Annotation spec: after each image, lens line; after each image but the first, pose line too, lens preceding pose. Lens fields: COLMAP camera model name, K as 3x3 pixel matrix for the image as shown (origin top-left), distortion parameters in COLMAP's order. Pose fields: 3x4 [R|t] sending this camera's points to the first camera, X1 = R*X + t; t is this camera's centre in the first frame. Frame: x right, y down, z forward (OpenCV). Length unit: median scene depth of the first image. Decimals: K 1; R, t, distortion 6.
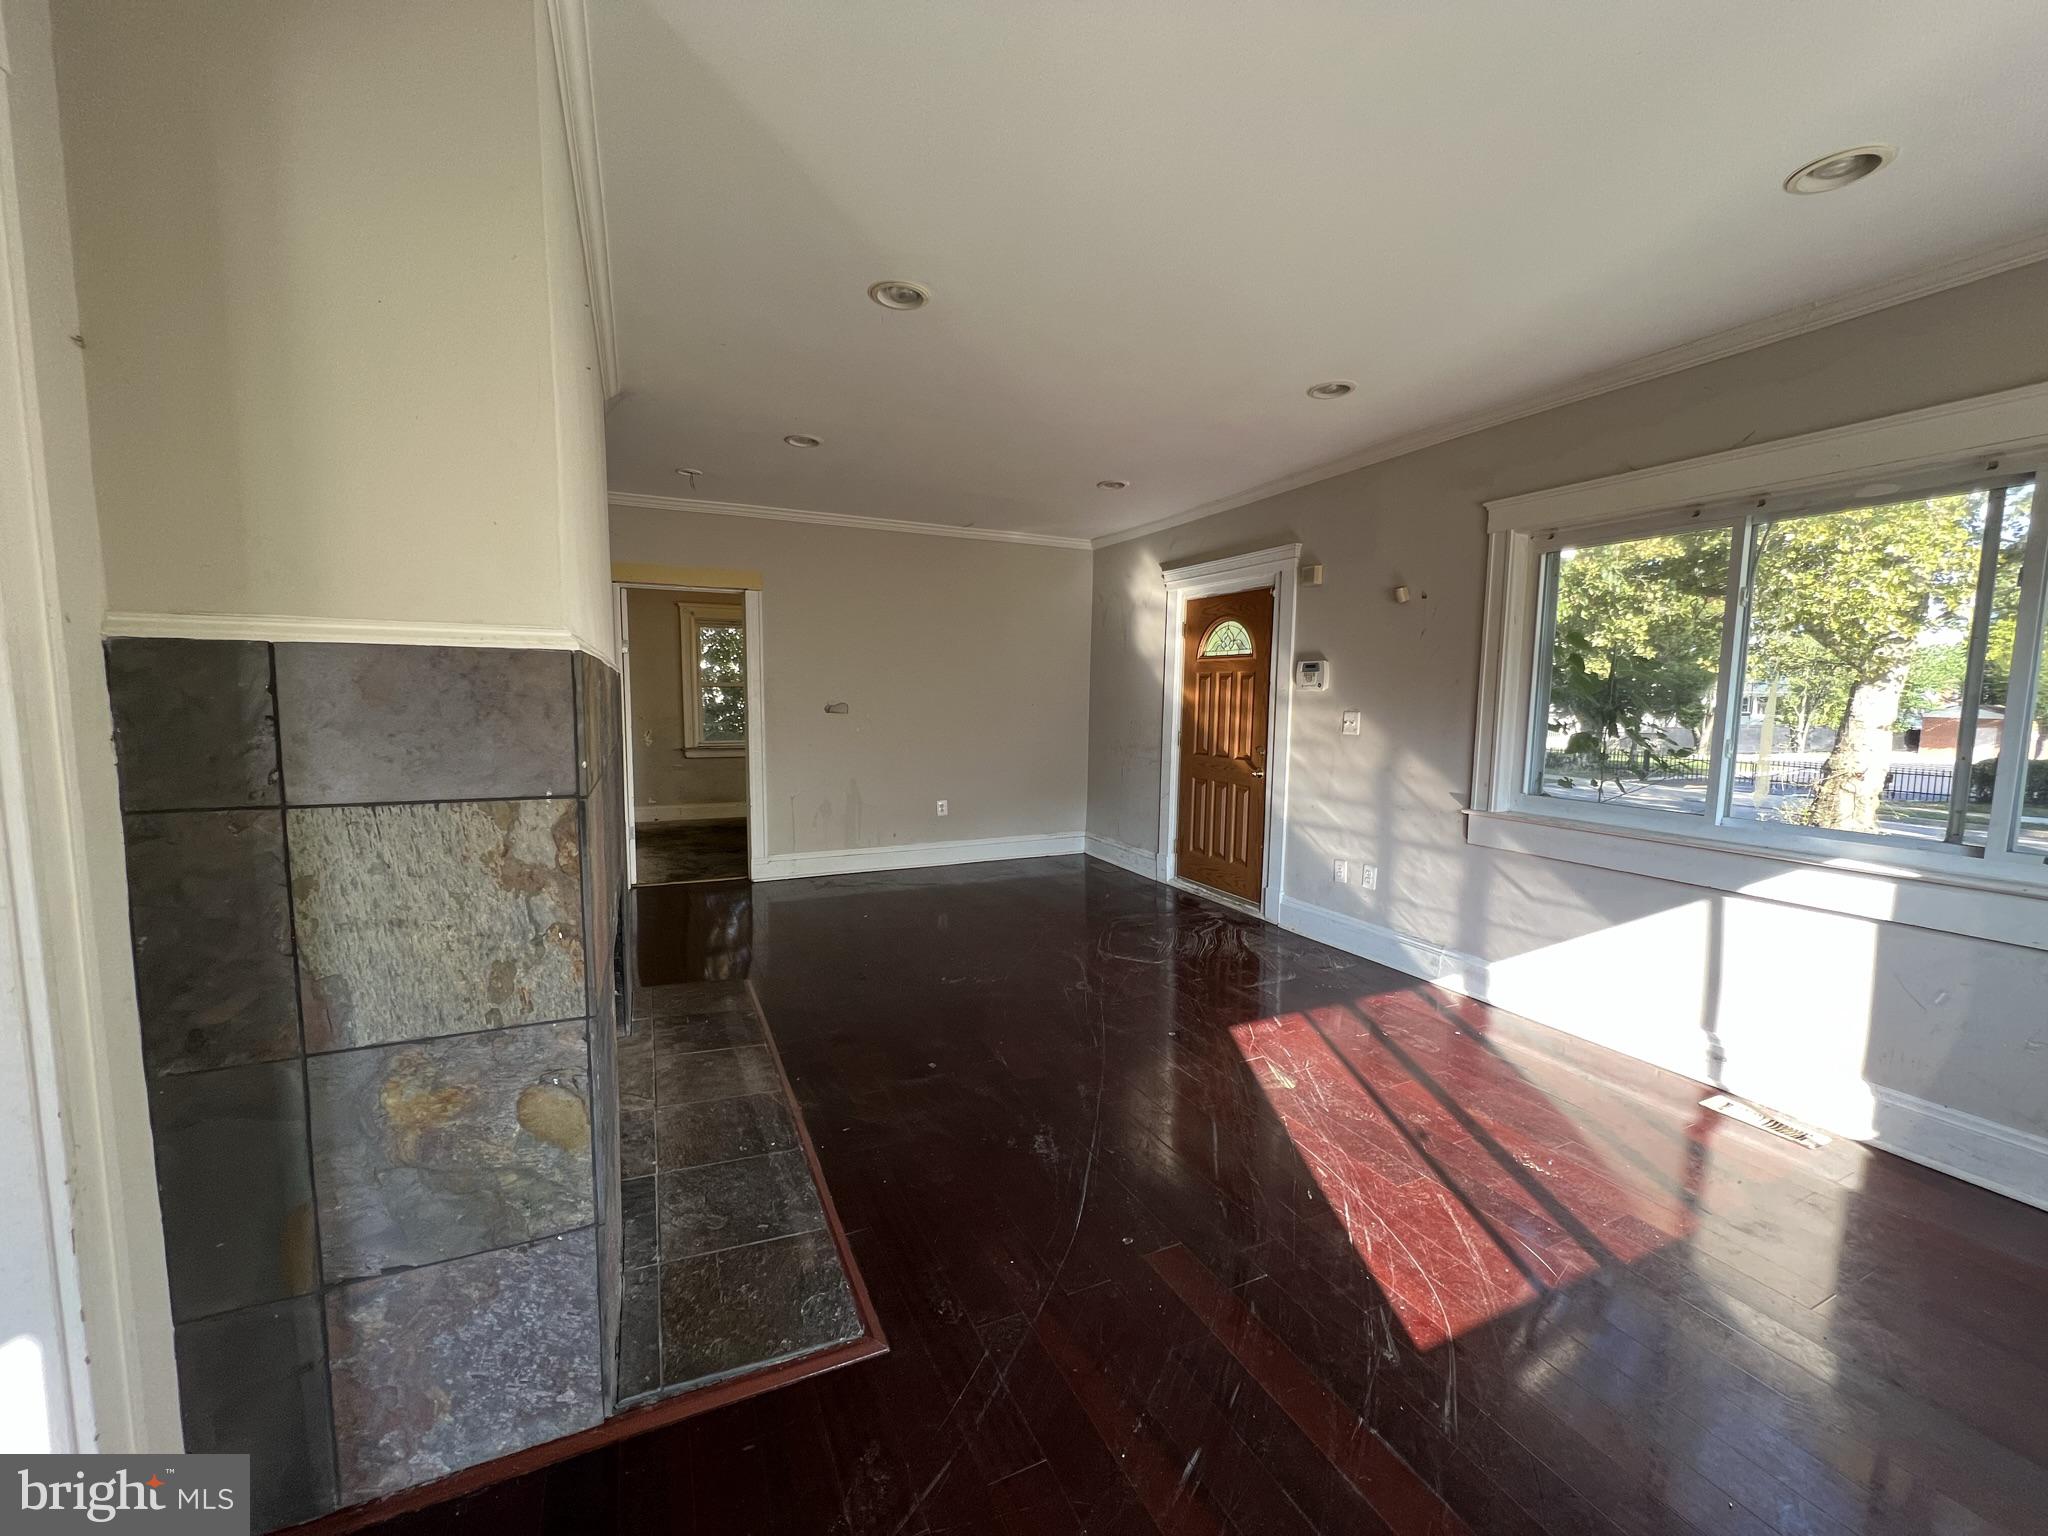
lens RADIAL K [[818.3, 0, 1025.0], [0, 818.3, 775.8], [0, 0, 1]] dist [-0.000733, -0.000182]
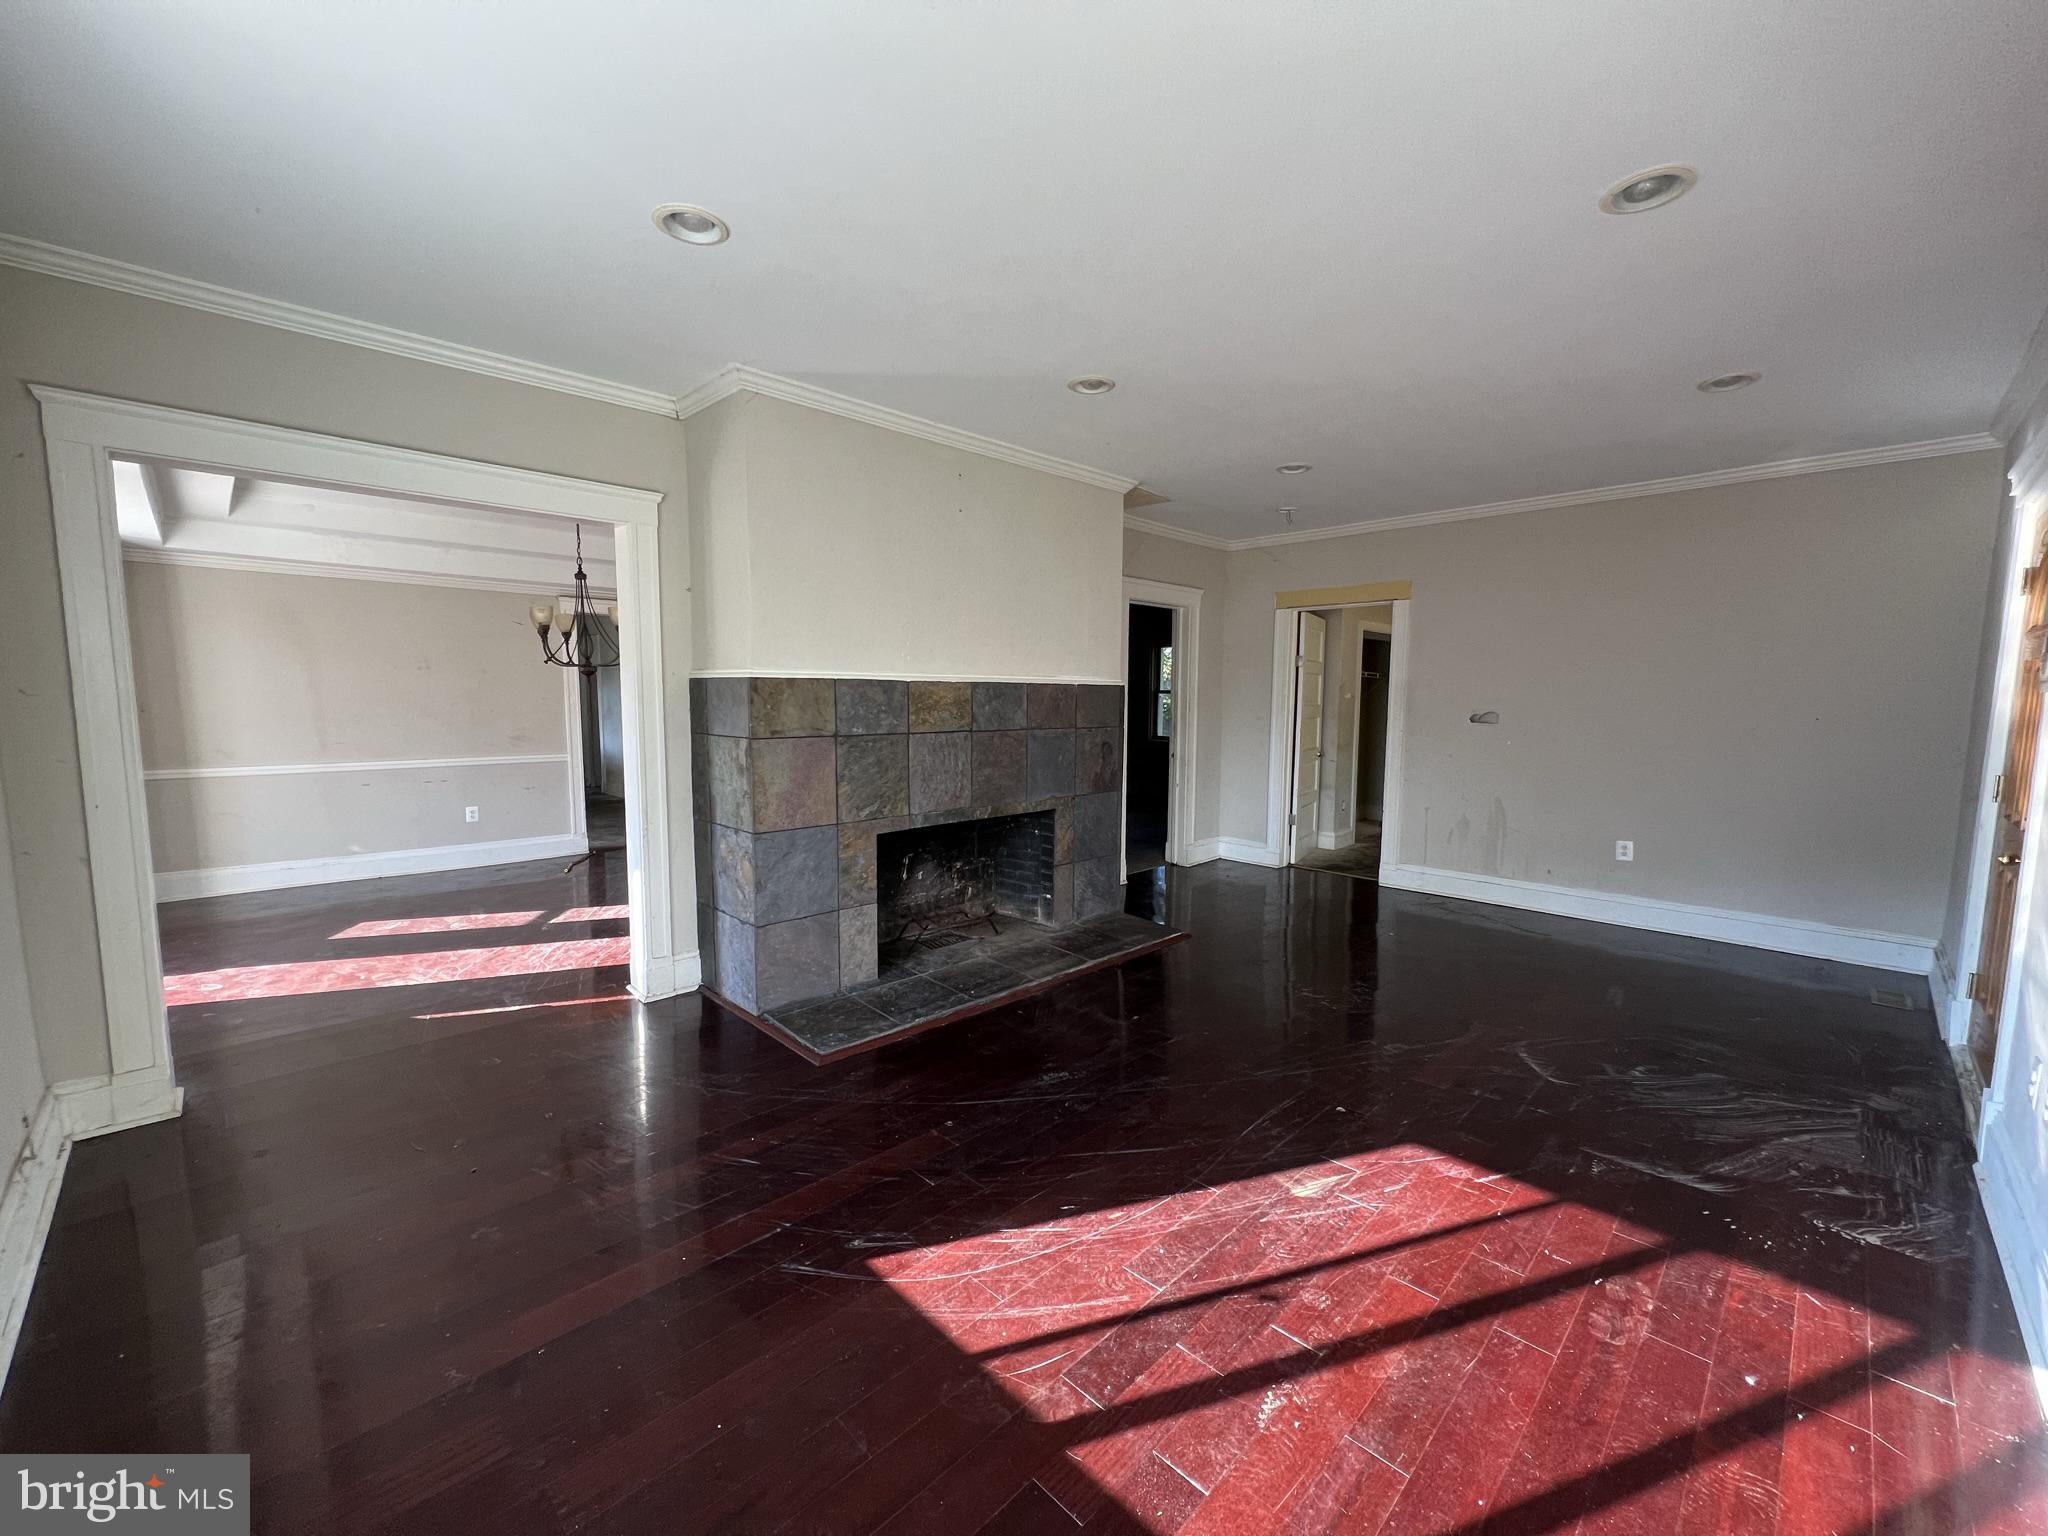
lens RADIAL K [[818.3, 0, 1023.1], [0, 818.3, 769.5], [0, 0, 1]] dist [-0.000733, -0.000182]
pose [[0.337515, 0.079444, -0.937962, 0.835177], [-0.101005, 0.993736, 0.047822, -0.031924], [0.935885, 0.078598, 0.343425, 0.400299]]
